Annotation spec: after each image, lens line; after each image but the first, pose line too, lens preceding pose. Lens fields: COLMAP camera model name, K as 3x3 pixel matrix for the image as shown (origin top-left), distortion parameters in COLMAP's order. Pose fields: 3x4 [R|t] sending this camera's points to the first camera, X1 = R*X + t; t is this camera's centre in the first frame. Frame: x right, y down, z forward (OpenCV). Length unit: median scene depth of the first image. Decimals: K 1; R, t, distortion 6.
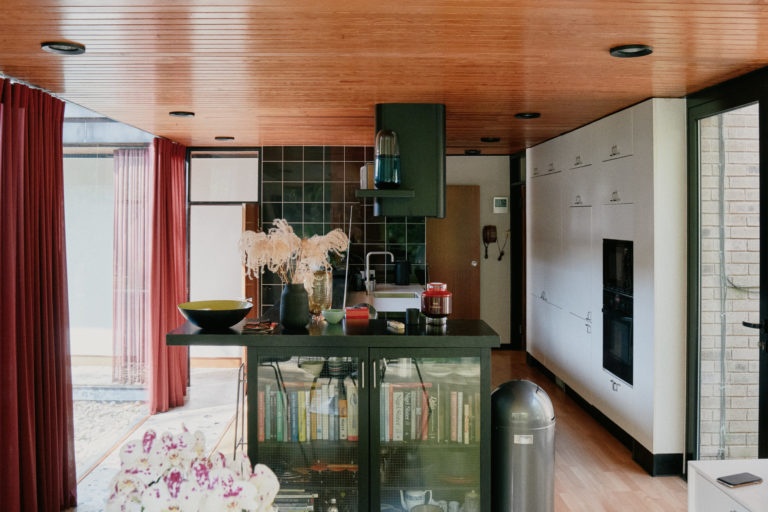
lens RADIAL K [[657.9, 0, 384.0], [0, 657.9, 256.0], [0, 0, 1]] dist [-0.052245, 0.003522]
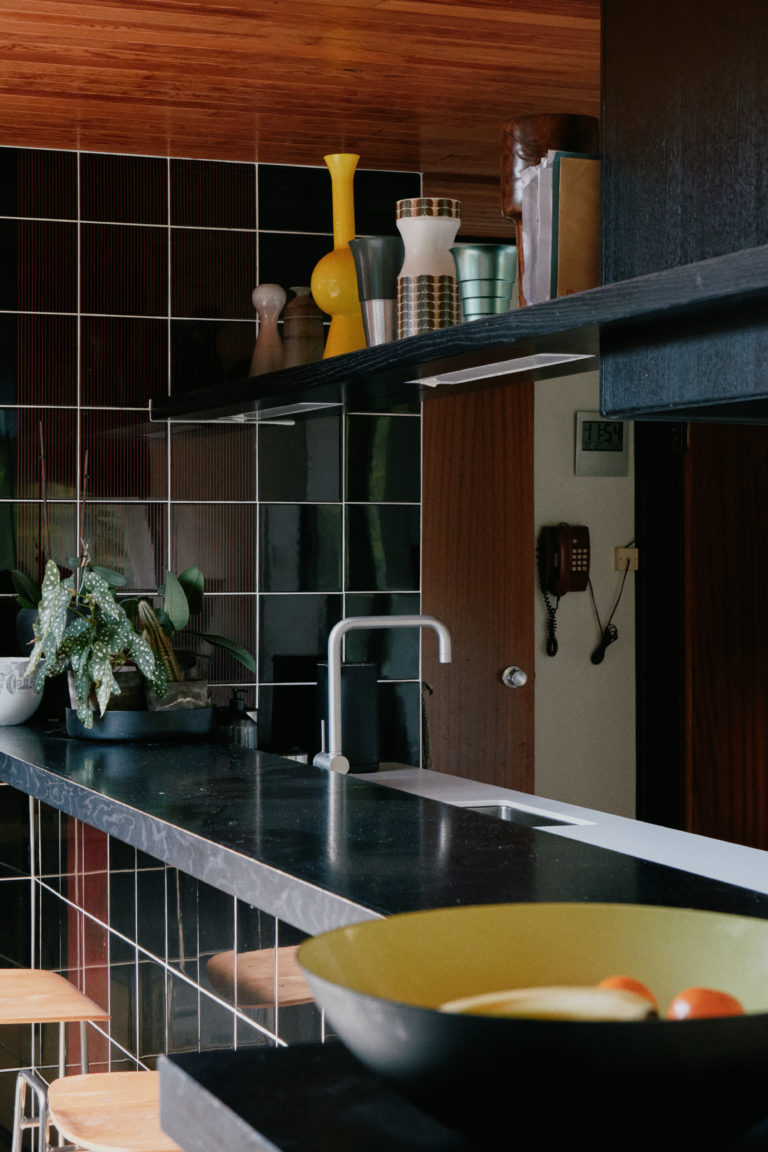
lens RADIAL K [[2114.0, 0, 384.0], [0, 2114.0, 576.0], [0, 0, 1]] dist [0.023176, 0.045904]
pose [[0.946548, -0.002123, 0.322556, -0.402332], [0.016831, 0.998941, -0.042817, 0.017328], [-0.322123, 0.045957, 0.945582, 0.609388]]
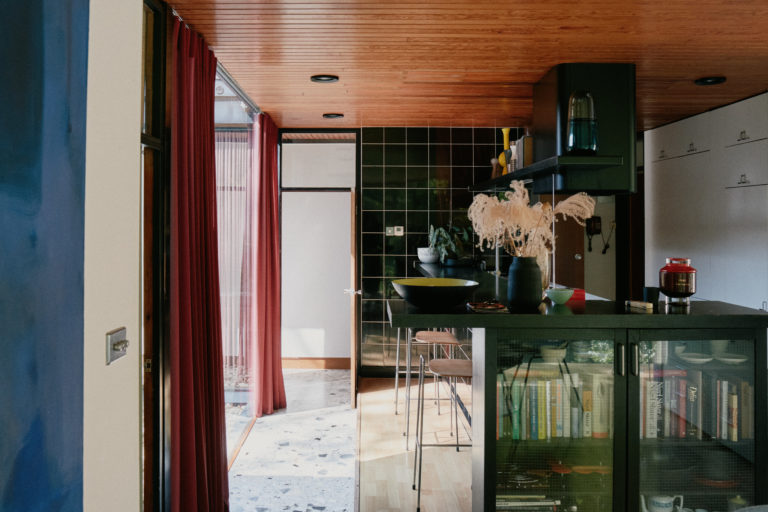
lens RADIAL K [[678.6, 0, 384.0], [0, 678.6, 256.0], [0, 0, 1]] dist [-0.045607, 0.015364]
pose [[0.999948, 0.000666, -0.010204, -0.303222], [-0.000770, 0.999947, -0.010237, 0.048483], [0.010196, 0.010244, 0.999896, 0.101947]]
